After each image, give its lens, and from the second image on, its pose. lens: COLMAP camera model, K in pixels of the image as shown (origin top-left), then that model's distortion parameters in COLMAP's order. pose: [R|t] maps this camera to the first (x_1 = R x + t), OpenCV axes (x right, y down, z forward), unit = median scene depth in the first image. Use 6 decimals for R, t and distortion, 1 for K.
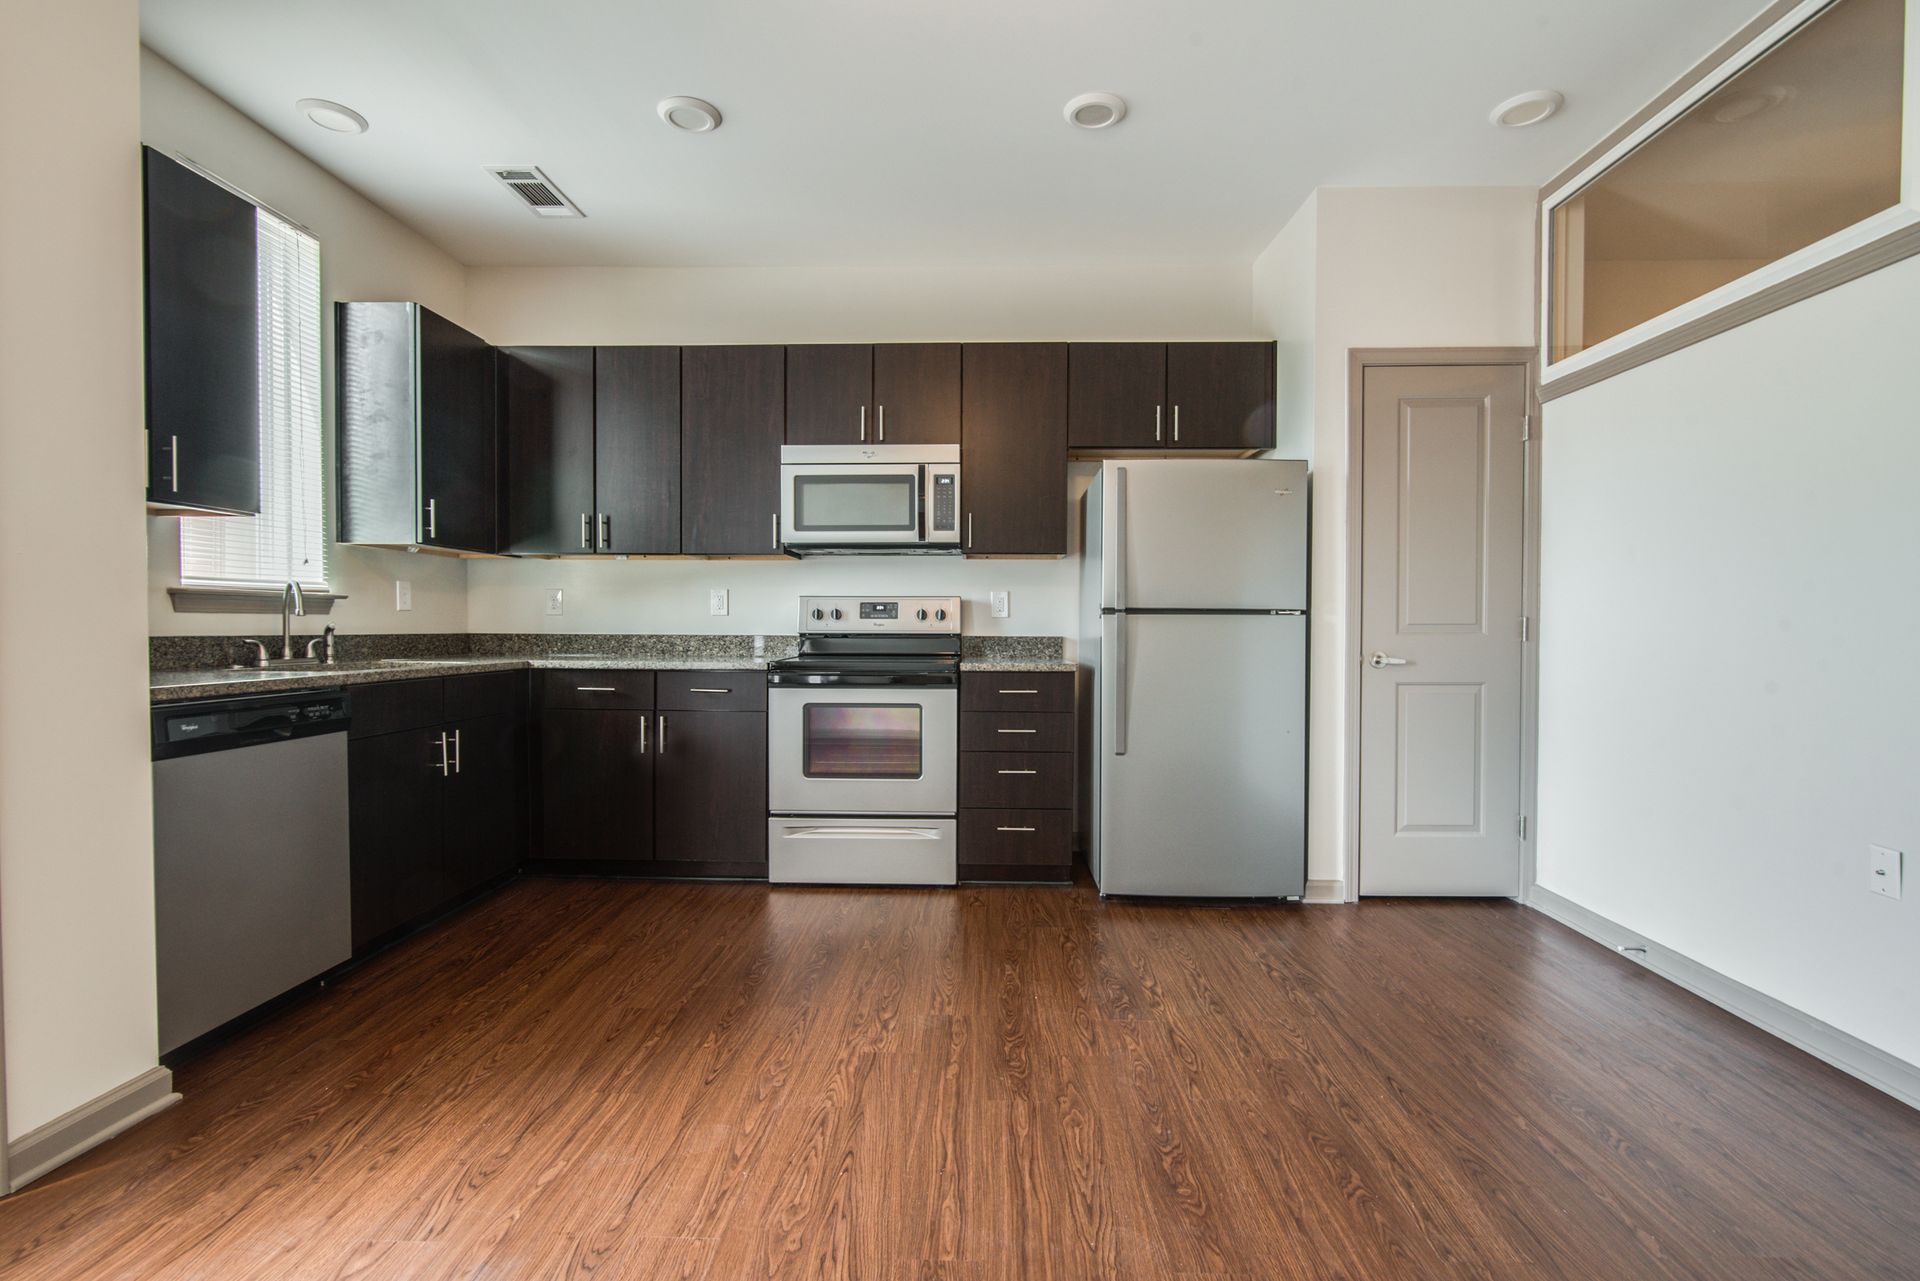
lens RADIAL K [[888.7, 0, 959.0], [0, 888.7, 640.6], [0, 0, 1]] dist [-0.006385, -0.000099]
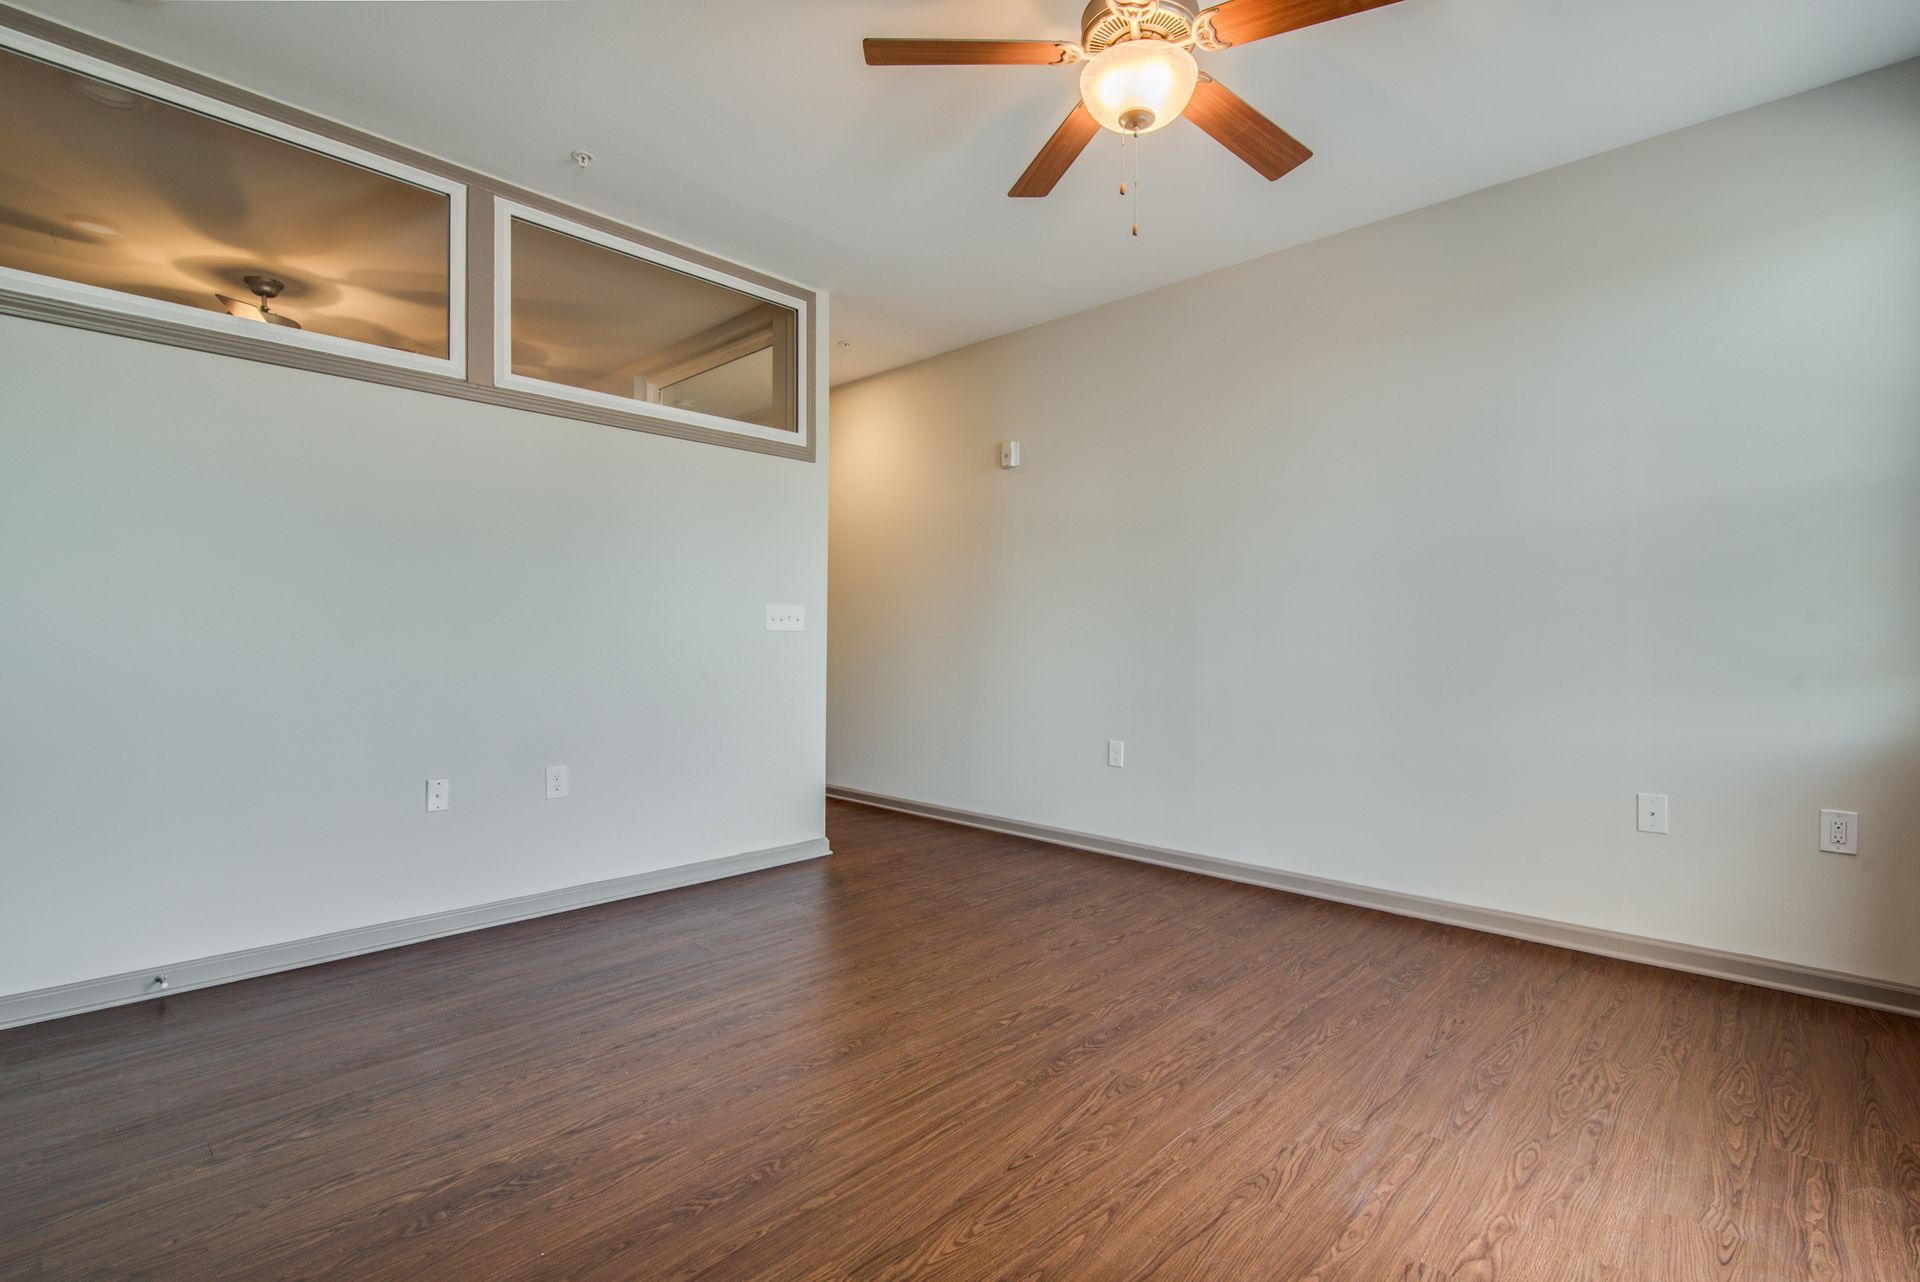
lens RADIAL K [[888.7, 0, 958.9], [0, 888.7, 640.0], [0, 0, 1]] dist [-0.006385, -0.000099]
pose [[-0.747172, -0.010014, 0.664556, -0.771511], [-0.000767, 0.999899, 0.014204, -0.038733], [-0.664631, 0.010103, -0.747104, 1.853720]]
